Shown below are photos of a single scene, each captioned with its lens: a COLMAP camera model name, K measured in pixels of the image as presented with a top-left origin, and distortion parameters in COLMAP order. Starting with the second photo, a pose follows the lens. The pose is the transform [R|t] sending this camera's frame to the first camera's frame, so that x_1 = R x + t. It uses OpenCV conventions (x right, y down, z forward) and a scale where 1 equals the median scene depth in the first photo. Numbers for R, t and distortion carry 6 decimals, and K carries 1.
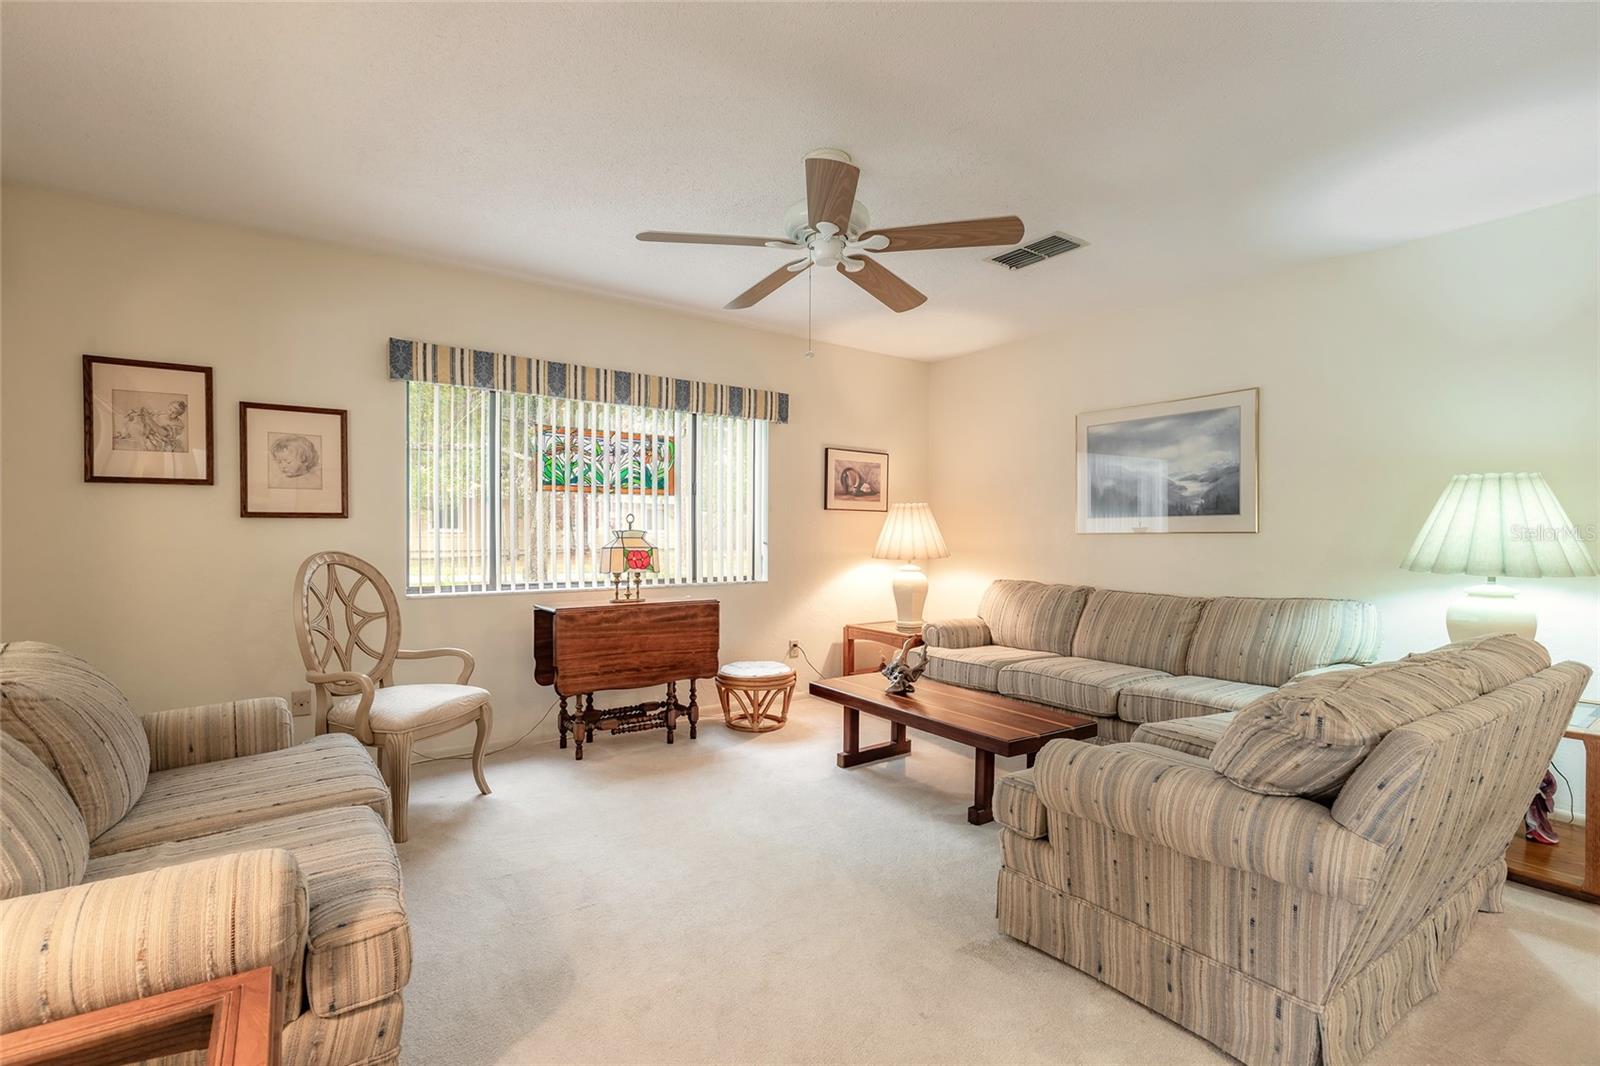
lens RADIAL K [[737.6, 0, 808.3], [0, 737.6, 539.9], [0, 0, 1]] dist [0.009617, -0.001374]
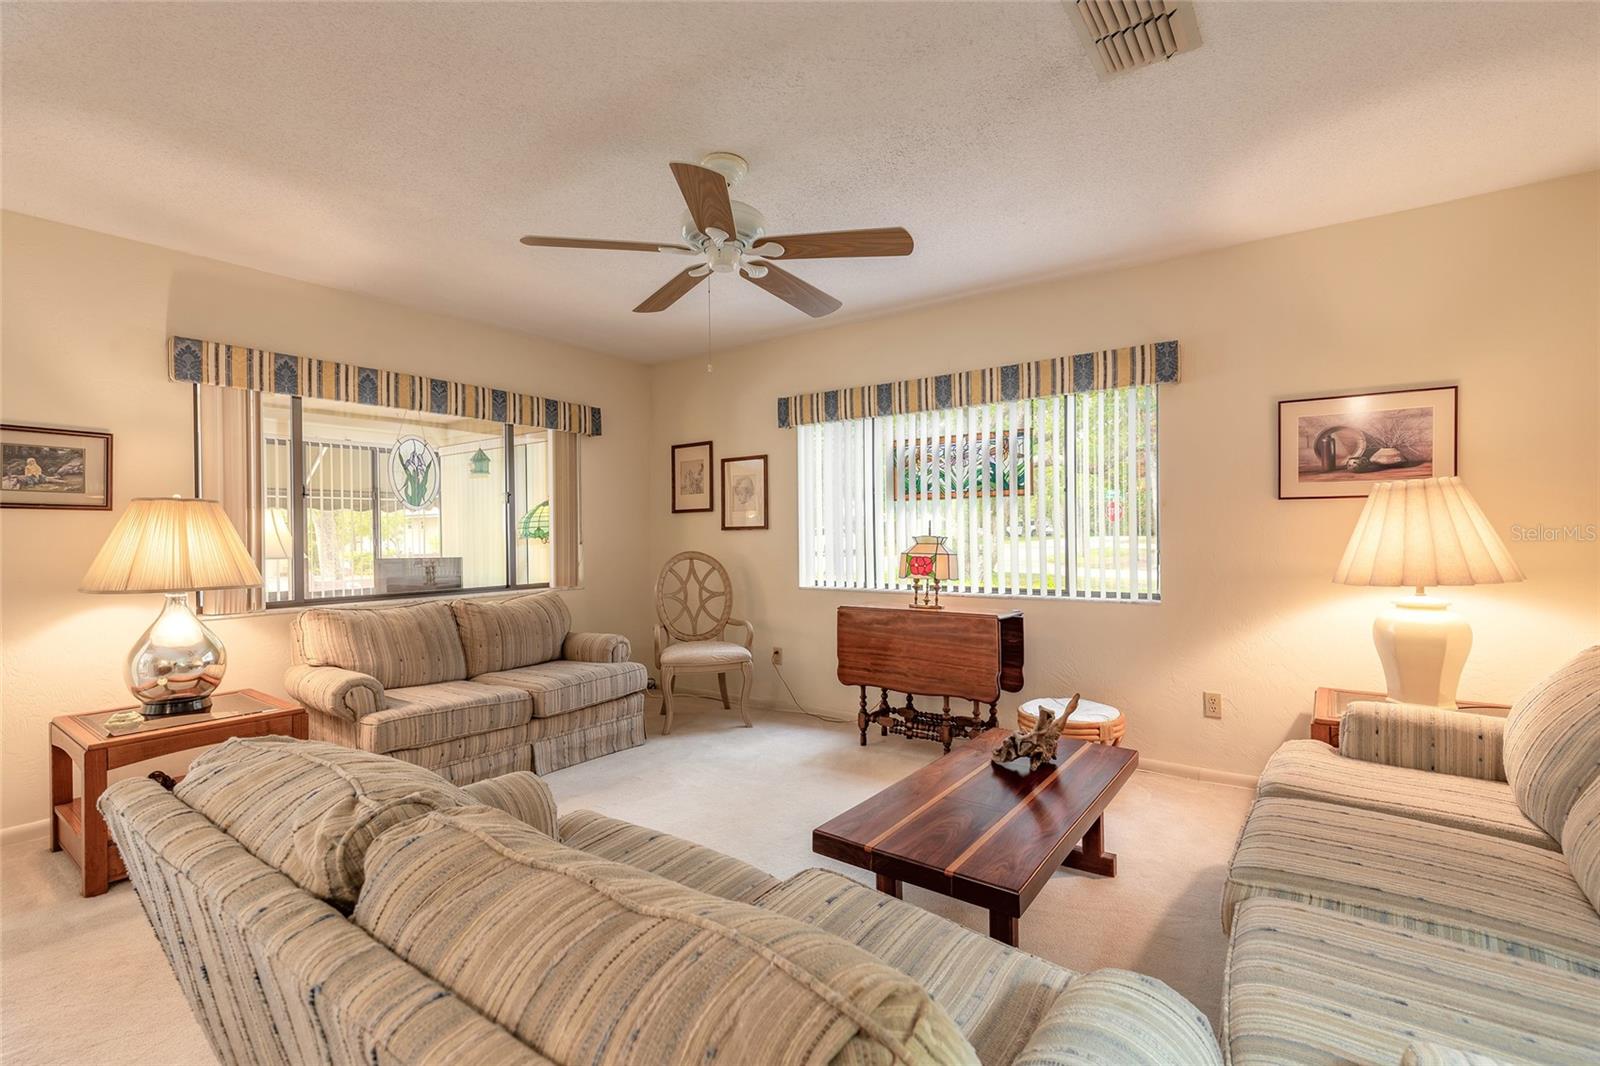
lens RADIAL K [[741.1, 0, 771.3], [0, 741.1, 539.0], [0, 0, 1]] dist [0.006764, -0.000596]
pose [[0.280695, -0.000526, -0.959797, 0.660420], [-0.000546, 1.000000, -0.000707, -0.008188], [0.959797, 0.000722, 0.280695, 0.519661]]
